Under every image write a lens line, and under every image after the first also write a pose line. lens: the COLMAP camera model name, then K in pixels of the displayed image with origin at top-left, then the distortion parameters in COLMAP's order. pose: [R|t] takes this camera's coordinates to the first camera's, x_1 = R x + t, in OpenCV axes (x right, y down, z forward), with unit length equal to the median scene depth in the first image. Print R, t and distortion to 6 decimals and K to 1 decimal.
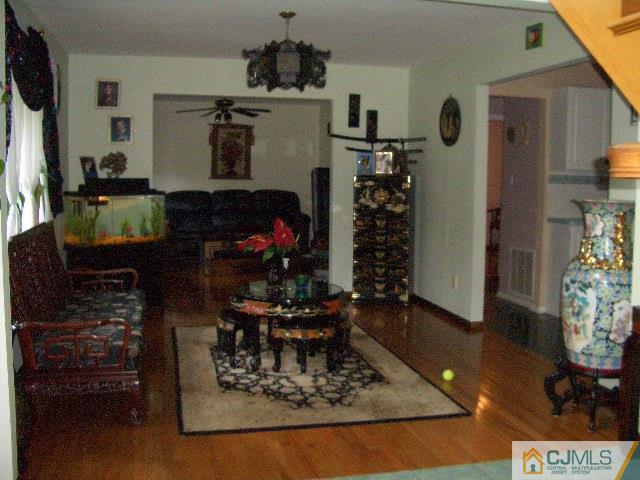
lens RADIAL K [[685.5, 0, 320.0], [0, 685.5, 240.0], [0, 0, 1]] dist [-0.241967, 0.274794]
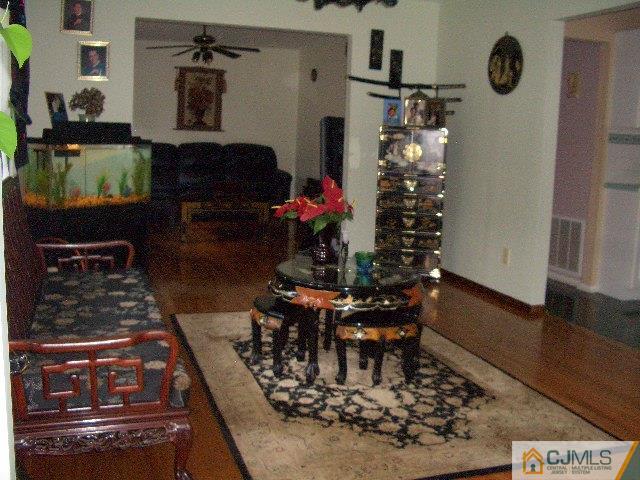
lens RADIAL K [[685.5, 0, 320.0], [0, 685.5, 240.0], [0, 0, 1]] dist [-0.241967, 0.274794]
pose [[0.994385, 0.008929, 0.105450, -0.120329], [-0.015271, 0.998112, 0.059484, -0.005080], [-0.104720, -0.060761, 0.992644, 0.197697]]
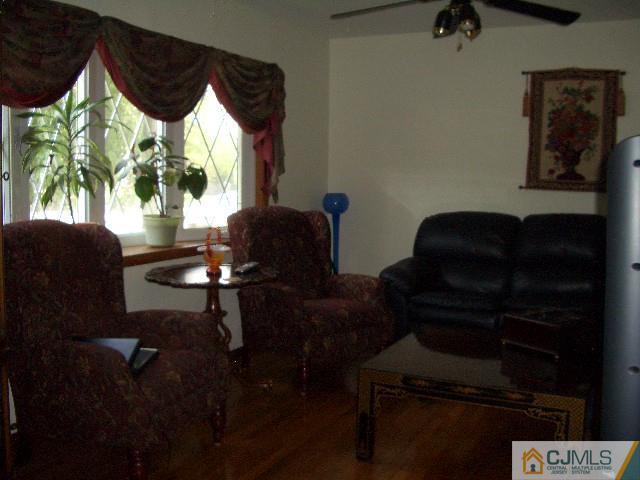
lens RADIAL K [[685.5, 0, 320.0], [0, 685.5, 240.0], [0, 0, 1]] dist [-0.241967, 0.274794]
pose [[0.778074, 0.061348, -0.625170, 0.038090], [-0.064091, 0.997779, 0.018146, -0.097214], [0.624895, 0.025949, 0.780278, 0.992045]]
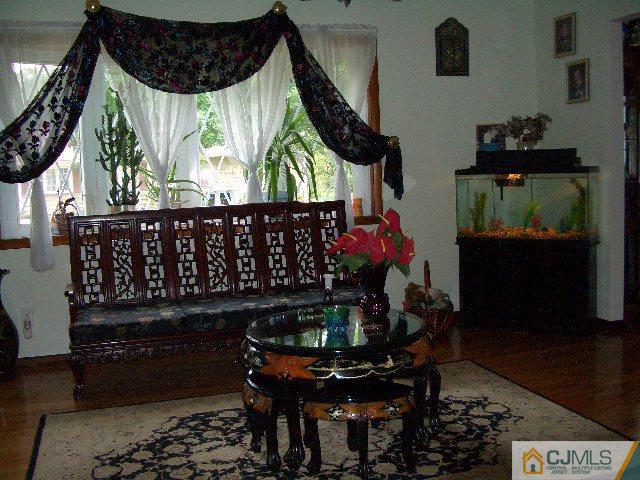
lens RADIAL K [[685.5, 0, 320.0], [0, 685.5, 240.0], [0, 0, 1]] dist [-0.241967, 0.274794]
pose [[0.076841, 0.094128, -0.992590, 0.428089], [-0.055922, 0.994373, 0.089968, -0.046900], [0.995474, 0.048595, 0.081673, 0.720824]]
